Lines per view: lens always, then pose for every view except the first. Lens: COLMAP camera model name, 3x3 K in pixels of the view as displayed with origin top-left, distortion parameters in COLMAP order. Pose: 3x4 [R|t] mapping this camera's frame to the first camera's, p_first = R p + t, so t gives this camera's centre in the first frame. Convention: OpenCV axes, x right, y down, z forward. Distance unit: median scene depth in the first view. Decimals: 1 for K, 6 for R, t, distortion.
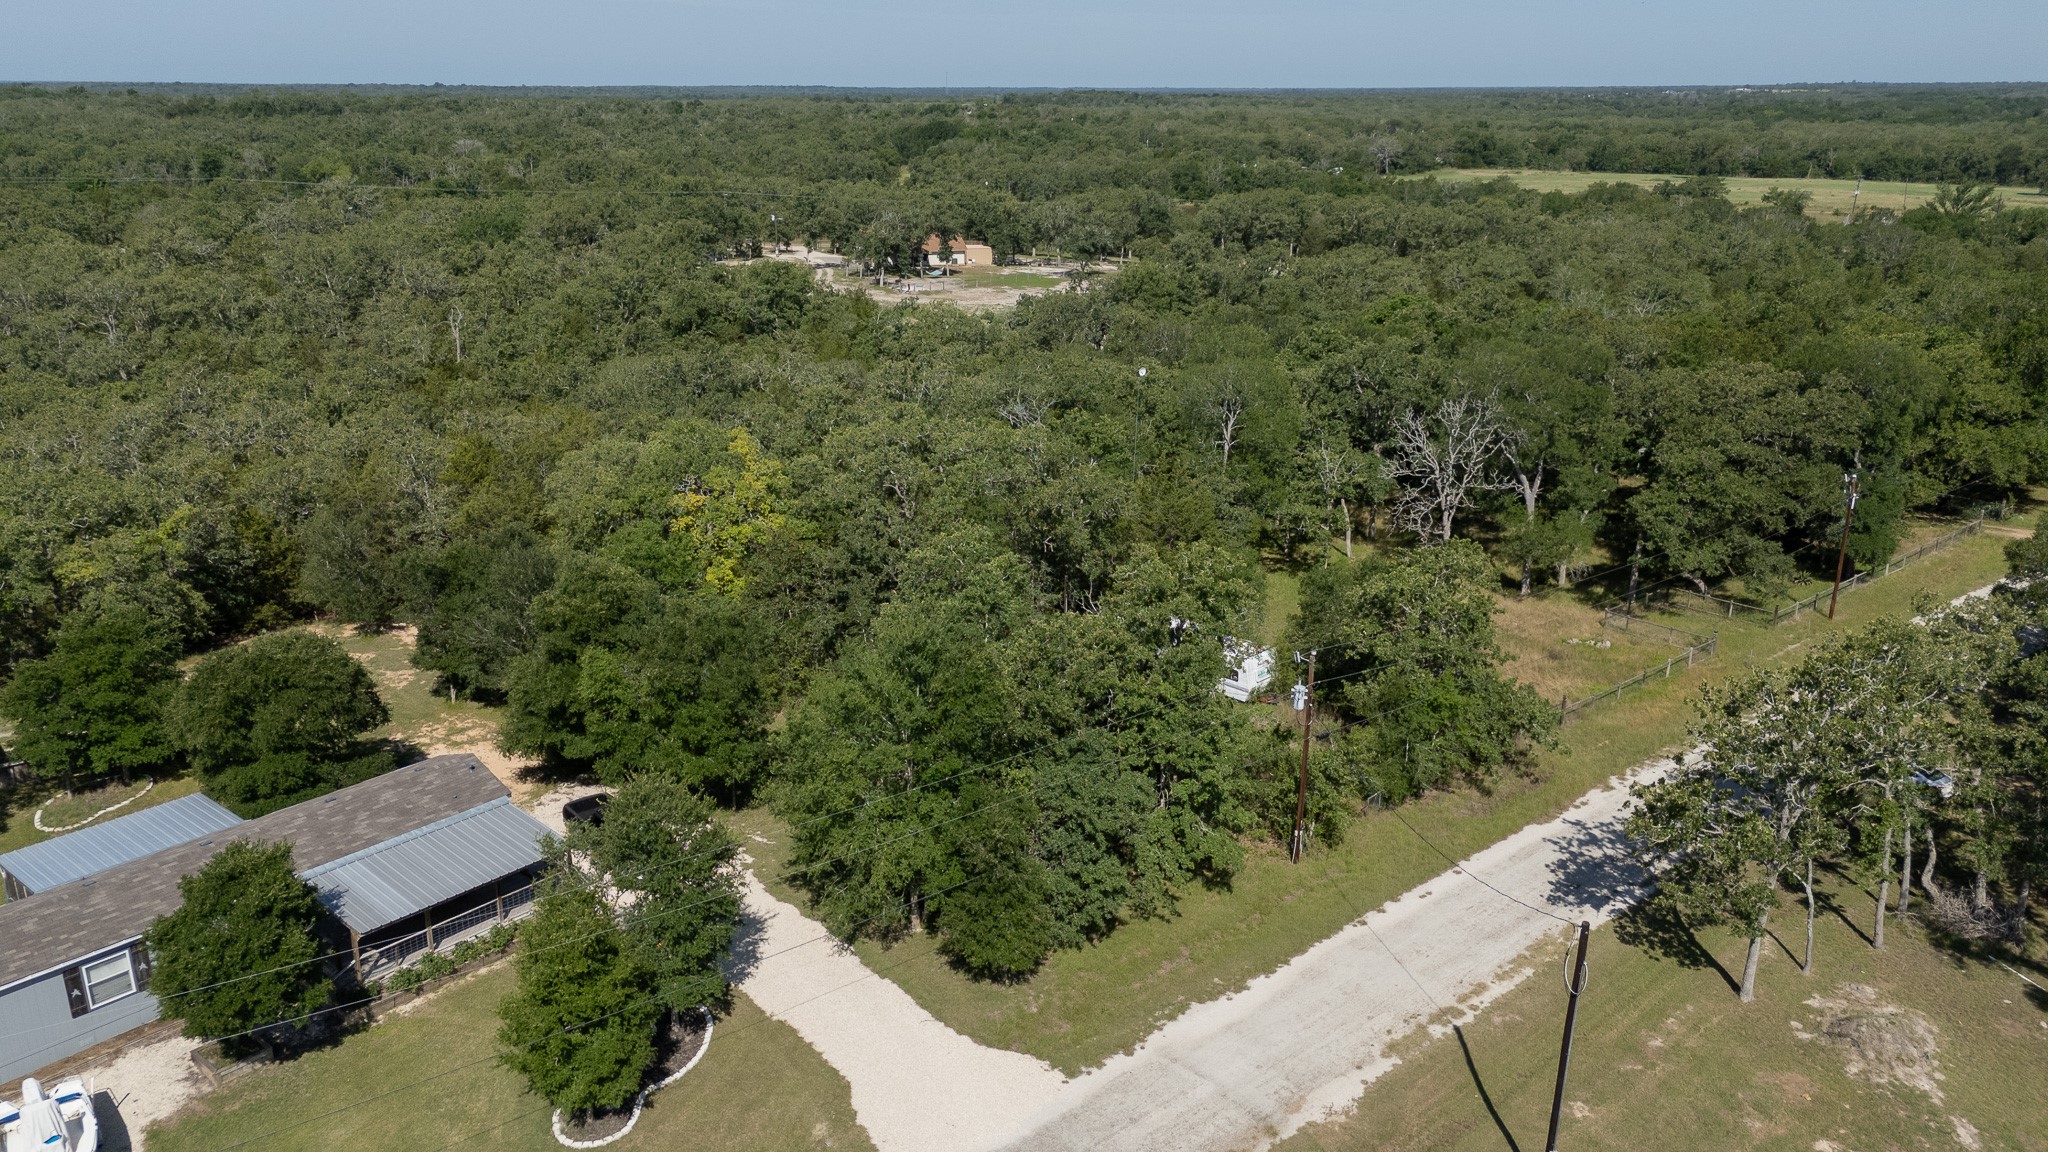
lens RADIAL K [[1472.7, 0, 1024.0], [0, 1472.7, 576.0], [0, 0, 1]] dist [0.017832, -0.005509]
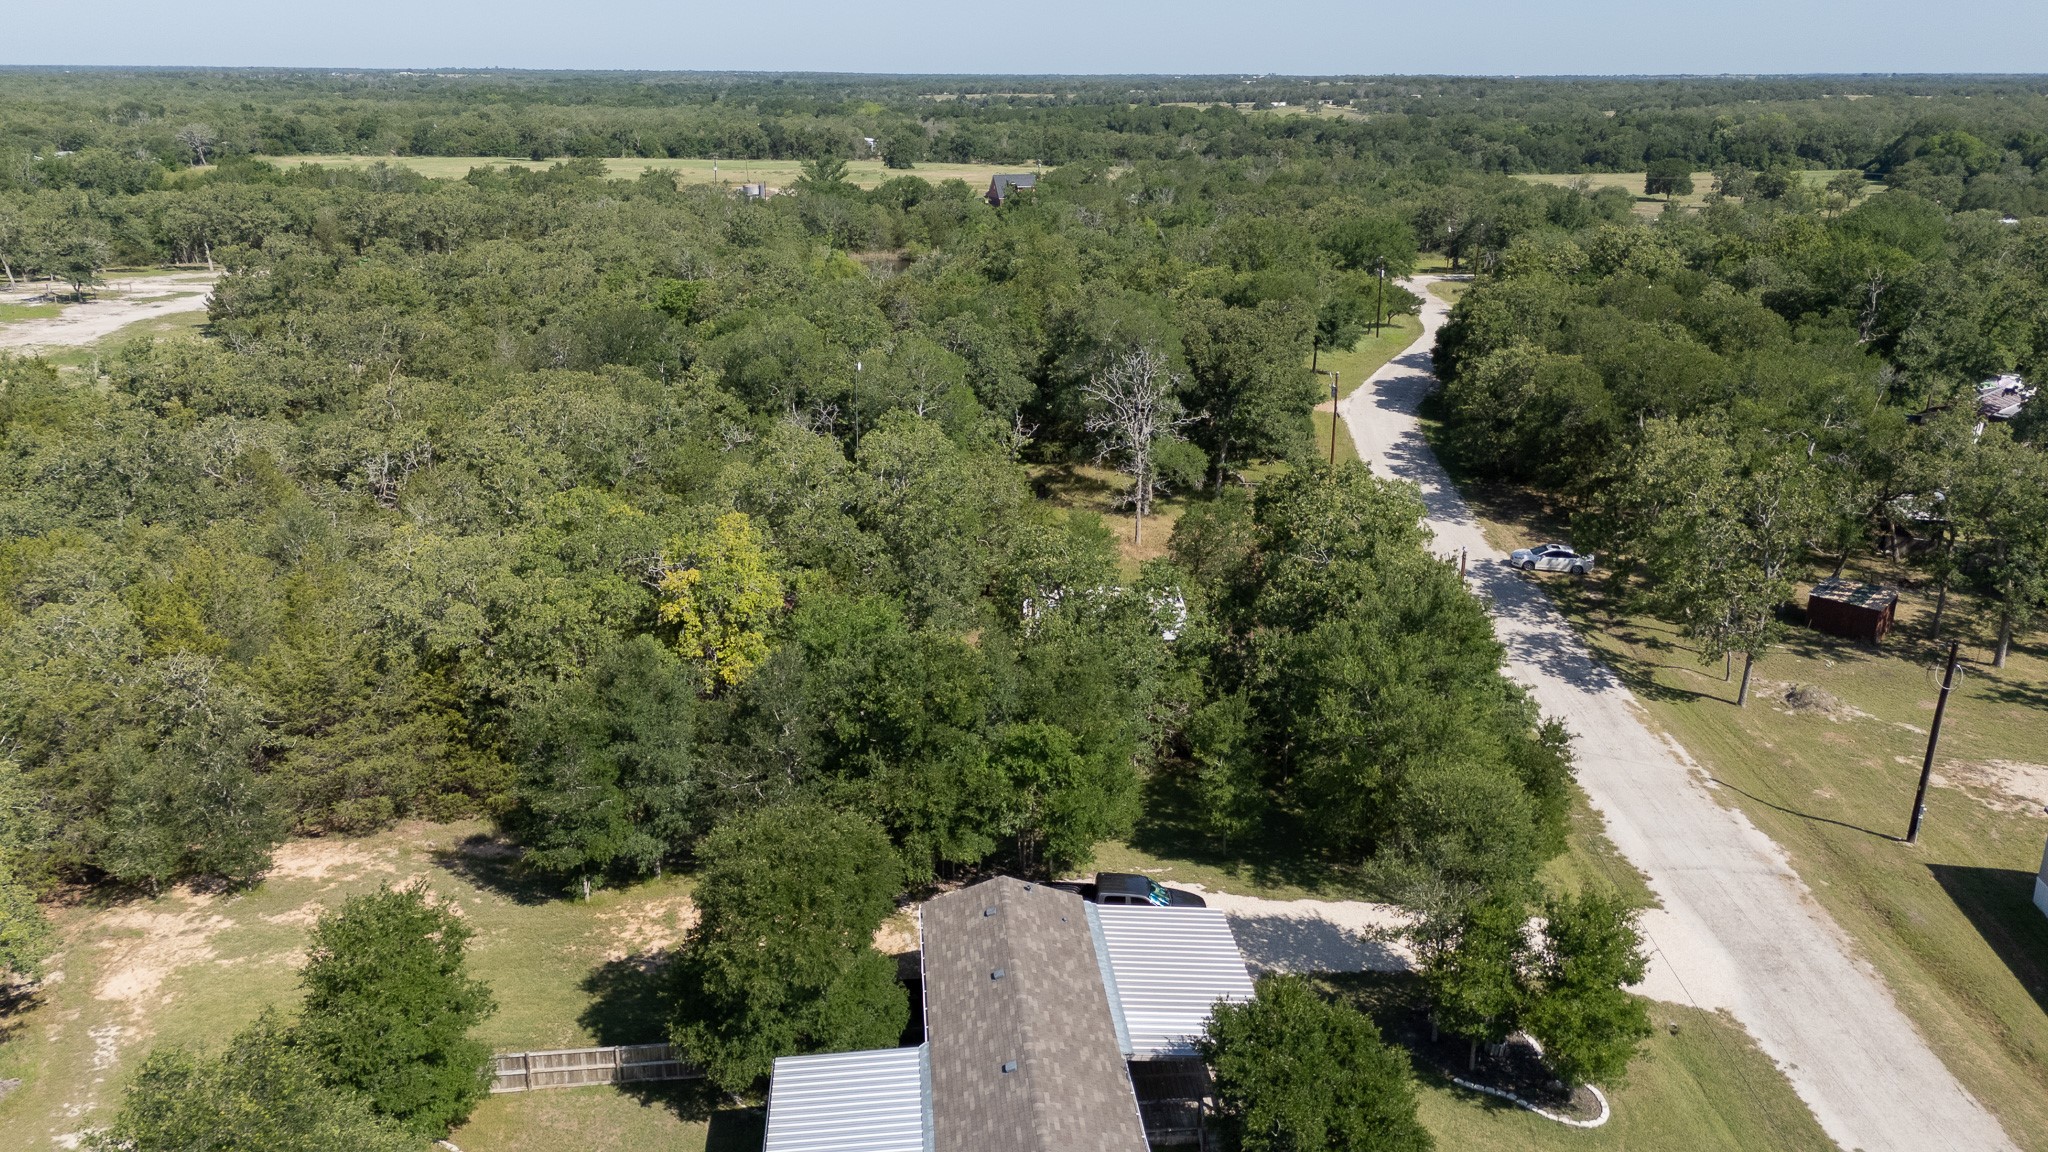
lens RADIAL K [[1472.7, 0, 1024.0], [0, 1472.7, 576.0], [0, 0, 1]] dist [0.017832, -0.005509]
pose [[0.698121, -0.221968, 0.680704, -0.850272], [0.214866, 0.971860, 0.096547, -0.116626], [-0.682979, 0.078859, 0.726169, 0.359468]]
